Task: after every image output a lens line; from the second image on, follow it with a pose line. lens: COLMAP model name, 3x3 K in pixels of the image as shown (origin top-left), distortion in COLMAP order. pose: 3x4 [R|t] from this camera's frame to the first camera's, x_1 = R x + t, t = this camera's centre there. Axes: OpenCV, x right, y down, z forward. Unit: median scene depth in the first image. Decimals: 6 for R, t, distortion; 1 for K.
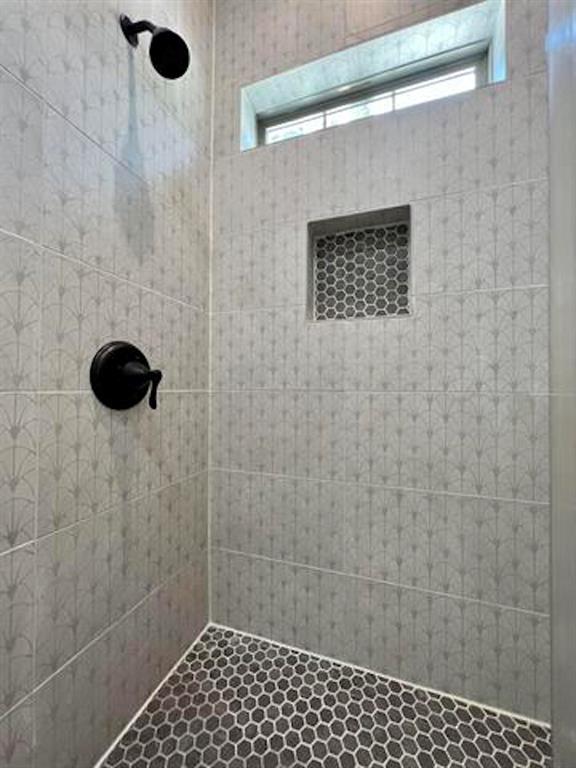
lens RADIAL K [[307.2, 0, 287.9], [0, 307.2, 386.0], [0, 0, 1]] dist [-0.001428, -0.000367]
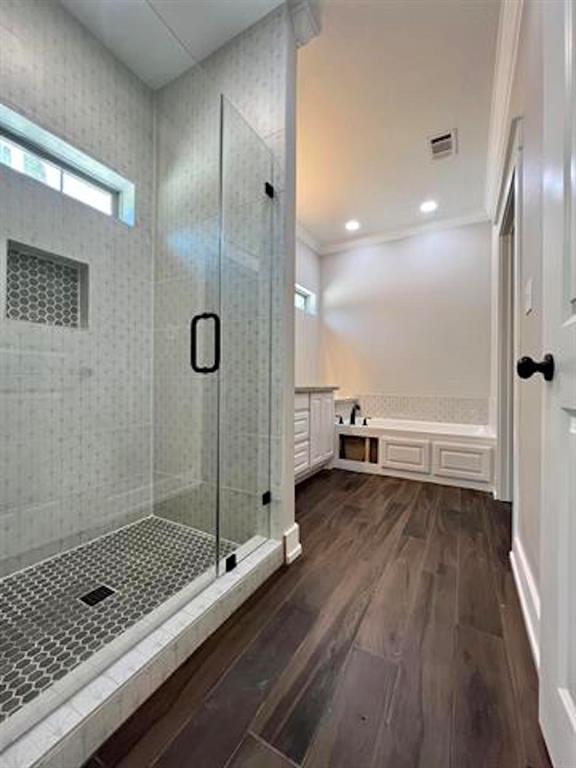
lens RADIAL K [[307.2, 0, 286.5], [0, 307.2, 381.8], [0, 0, 1]] dist [-0.001428, -0.000367]
pose [[0.188650, -0.007692, 0.982014, -0.992105], [-0.021180, 0.999705, 0.011900, 0.009484], [-0.981816, -0.023044, 0.188432, -0.380199]]
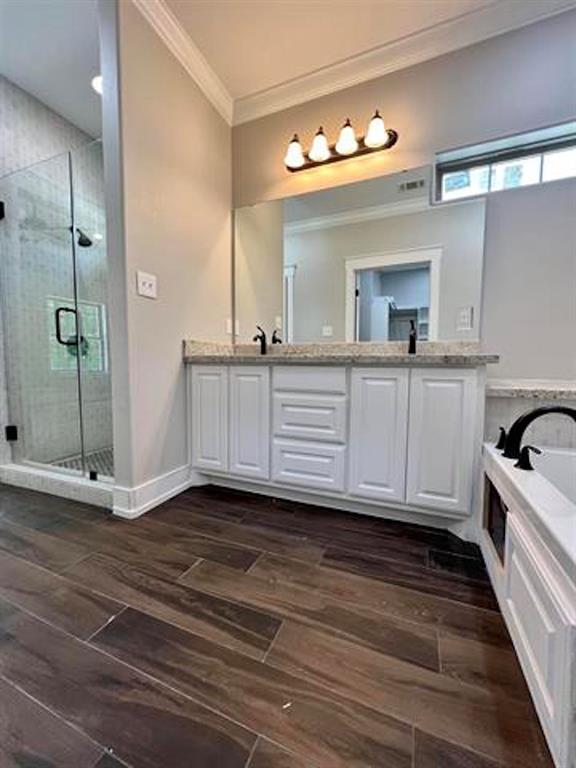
lens RADIAL K [[307.2, 0, 287.6], [0, 307.2, 381.7], [0, 0, 1]] dist [-0.001428, -0.000367]
pose [[0.998484, -0.004082, -0.054884, 4.309671], [0.008690, 0.996429, 0.083982, 0.162405], [0.054345, -0.084331, 0.994955, -3.101390]]
